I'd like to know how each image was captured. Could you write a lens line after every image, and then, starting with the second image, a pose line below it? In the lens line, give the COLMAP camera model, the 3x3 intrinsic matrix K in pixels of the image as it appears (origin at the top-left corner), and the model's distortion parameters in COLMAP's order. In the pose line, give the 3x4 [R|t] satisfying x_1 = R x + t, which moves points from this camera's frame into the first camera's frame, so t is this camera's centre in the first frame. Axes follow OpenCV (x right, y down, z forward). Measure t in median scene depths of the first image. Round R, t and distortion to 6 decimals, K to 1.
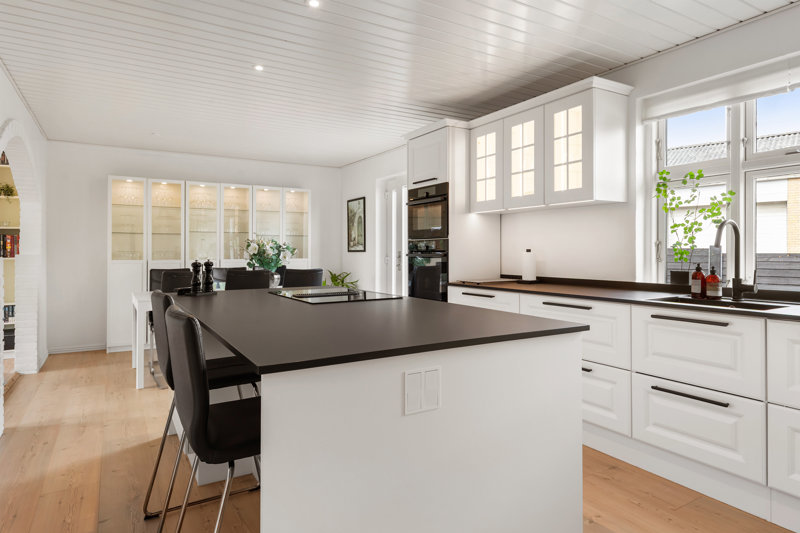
lens RADIAL K [[457.7, 0, 401.4], [0, 457.7, 261.2], [0, 0, 1]] dist [0.000357, 0.001694]
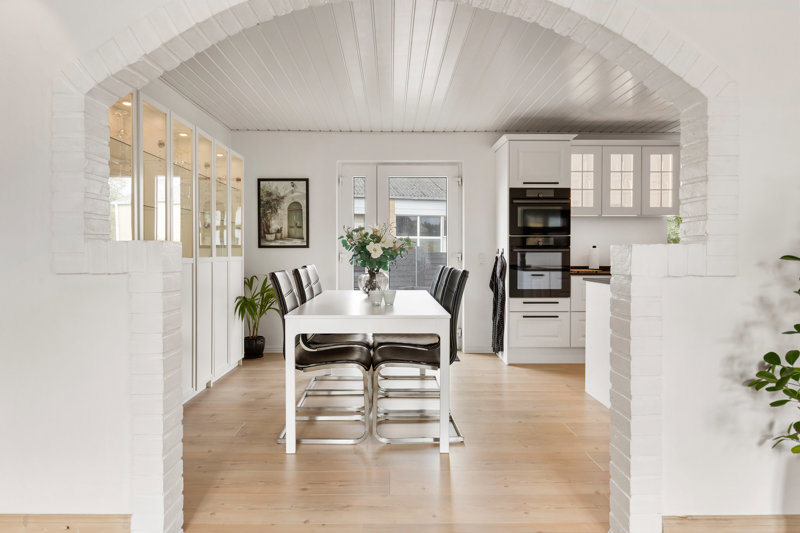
lens RADIAL K [[508.4, 0, 391.4], [0, 508.4, 262.4], [0, 0, 1]] dist [0.022535, 0.000254]
pose [[0.523758, -0.011696, 0.851787, -1.134784], [0.017748, 0.999839, 0.002816, 0.007053], [-0.851682, 0.013643, 0.523881, 0.628885]]
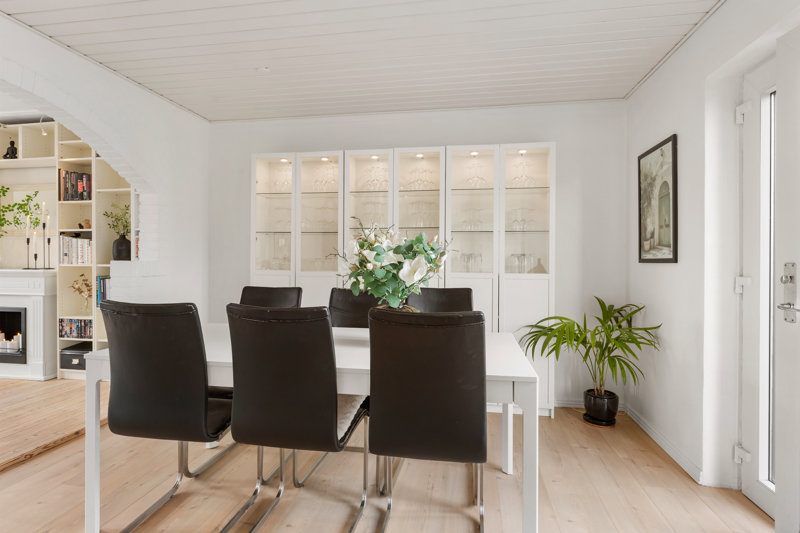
lens RADIAL K [[428.4, 0, 395.0], [0, 428.4, 256.9], [0, 0, 1]] dist [-0.001968, 0.000235]
pose [[0.746120, 0.005569, -0.665788, -0.013768], [-0.023236, 0.999574, -0.017678, -0.019640], [0.665406, 0.028660, 0.745931, 0.796714]]
